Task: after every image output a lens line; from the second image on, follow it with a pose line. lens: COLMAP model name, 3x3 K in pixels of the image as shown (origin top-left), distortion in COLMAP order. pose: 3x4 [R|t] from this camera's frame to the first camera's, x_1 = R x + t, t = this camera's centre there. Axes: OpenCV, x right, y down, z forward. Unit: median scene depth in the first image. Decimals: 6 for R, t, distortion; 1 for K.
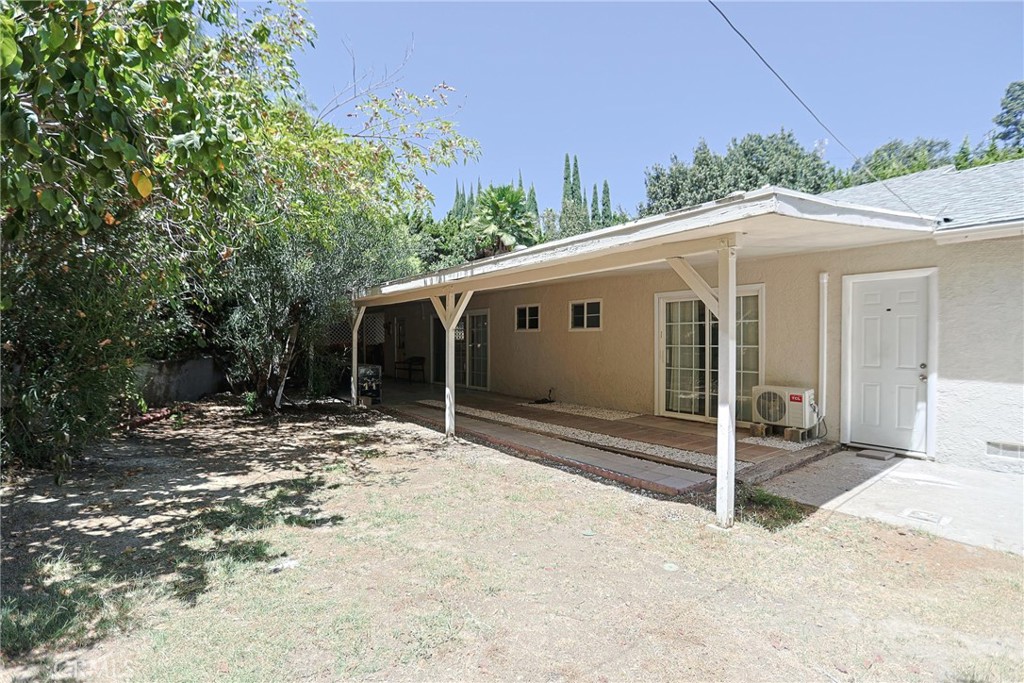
lens RADIAL K [[493.6, 0, 512.2], [0, 493.6, 348.3], [0, 0, 1]] dist [-0.057676, 0.023443]
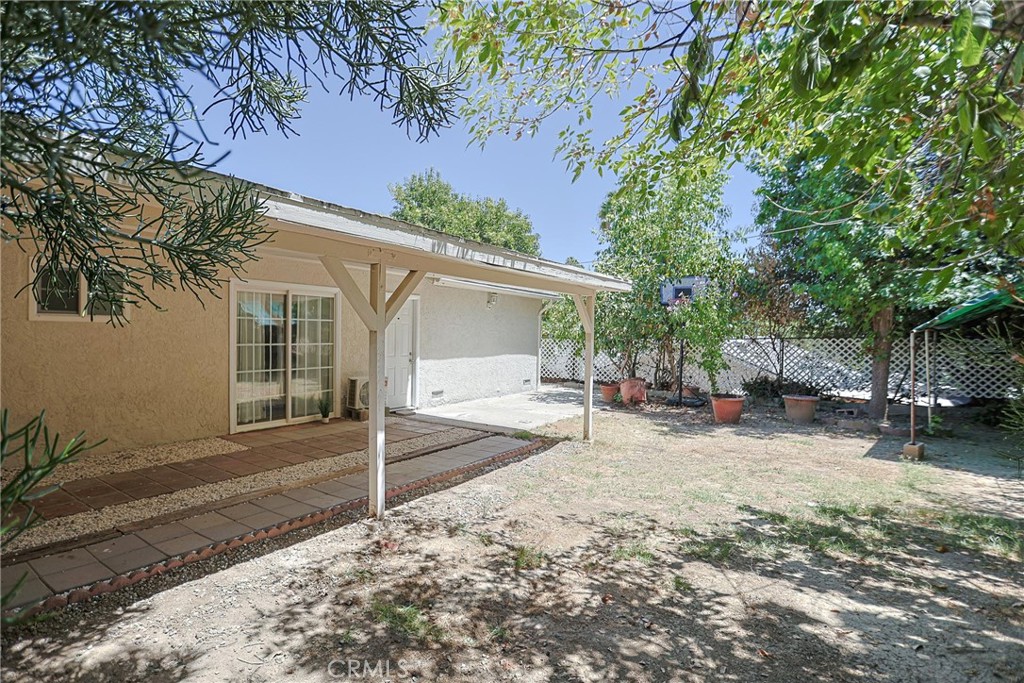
lens RADIAL K [[529.5, 0, 452.1], [0, 529.5, 348.8], [0, 0, 1]] dist [-0.020529, 0.001398]
pose [[-0.289102, -0.035794, 0.956629, -0.953160], [-0.003478, 0.999333, 0.036341, -0.048481], [-0.957292, 0.007179, -0.289034, 1.438907]]
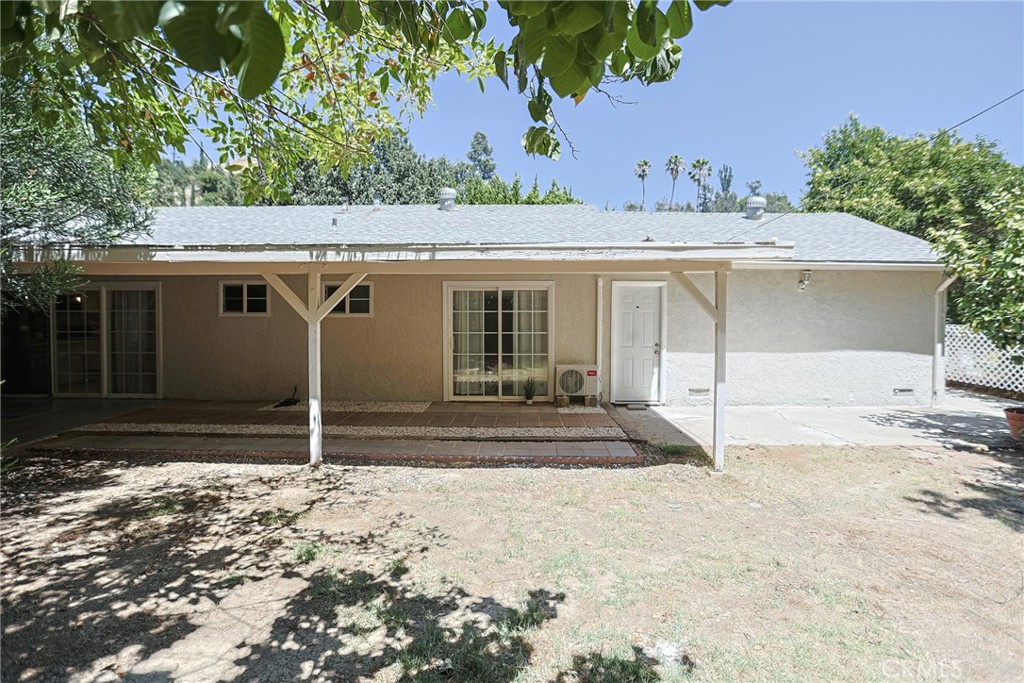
lens RADIAL K [[493.6, 0, 512.2], [0, 493.6, 348.3], [0, 0, 1]] dist [-0.057676, 0.023443]
pose [[0.611758, -0.052868, 0.789276, -0.686623], [0.010677, 0.998225, 0.058589, -0.050883], [-0.790973, -0.027415, 0.611237, 0.420017]]
